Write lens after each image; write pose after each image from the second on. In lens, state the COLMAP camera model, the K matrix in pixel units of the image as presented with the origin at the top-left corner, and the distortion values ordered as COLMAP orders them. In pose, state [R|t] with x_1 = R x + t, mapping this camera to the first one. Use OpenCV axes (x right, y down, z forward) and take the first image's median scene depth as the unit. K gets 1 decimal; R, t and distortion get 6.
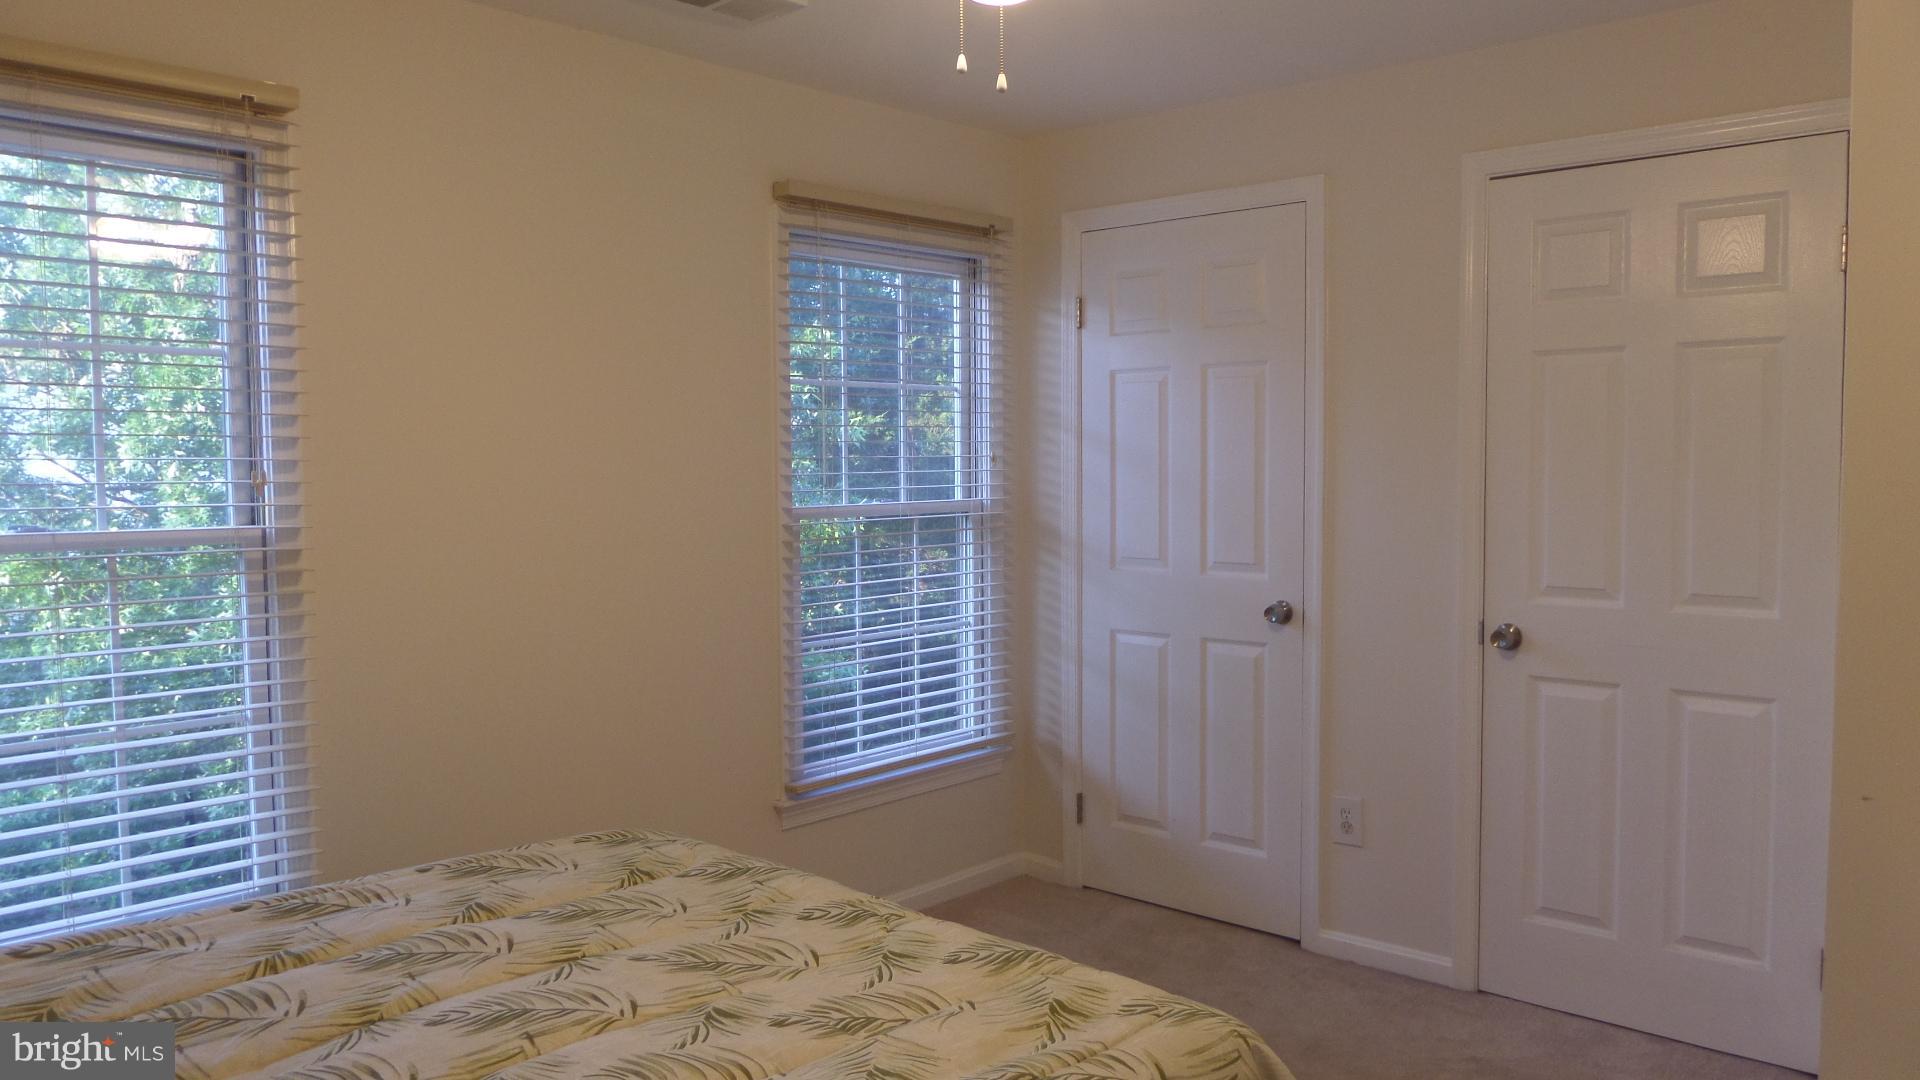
lens RADIAL K [[1400.7, 0, 961.1], [0, 1400.7, 530.5], [0, 0, 1]] dist [0.038845, -0.090554]
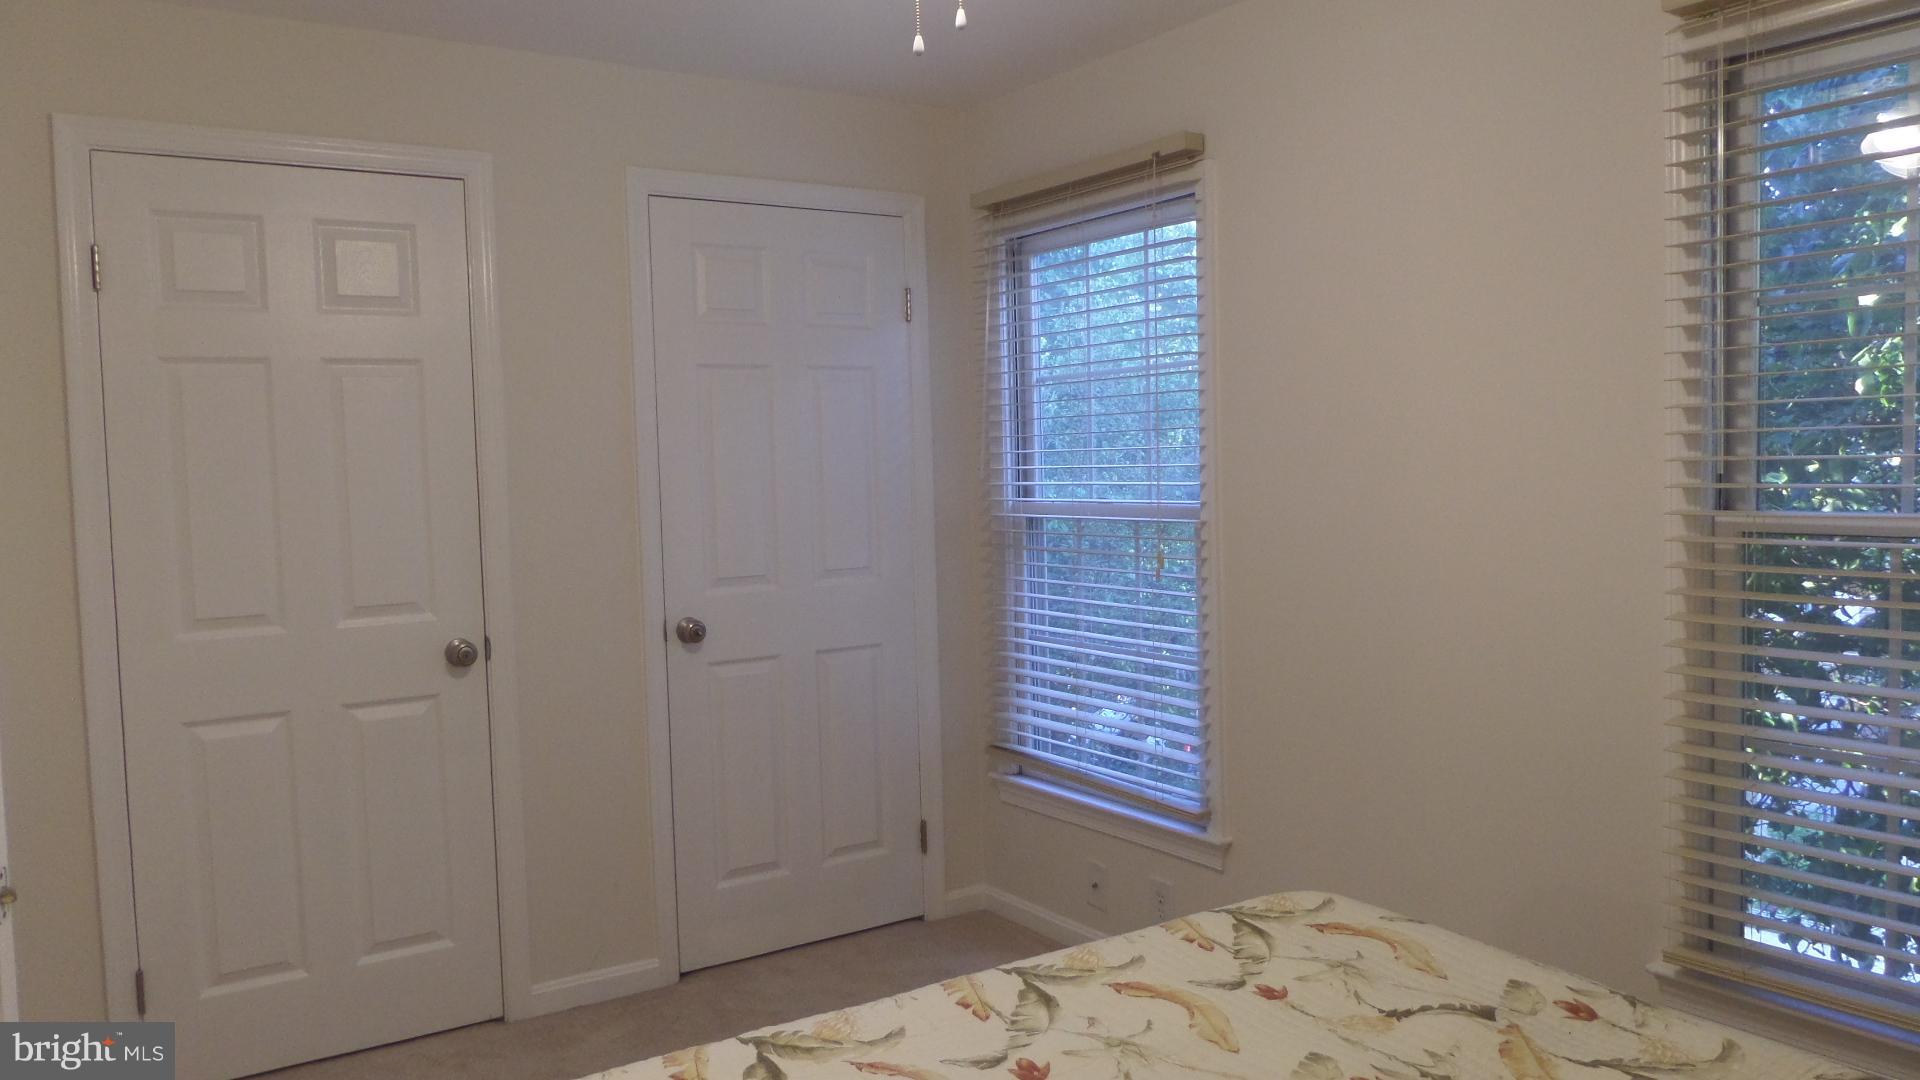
lens RADIAL K [[1400.7, 0, 961.1], [0, 1400.7, 530.5], [0, 0, 1]] dist [0.038845, -0.090554]
pose [[0.257215, -0.061157, 0.964417, -0.353664], [0.081087, 0.995842, 0.041524, -0.017172], [-0.962946, 0.067522, 0.261105, 0.321826]]
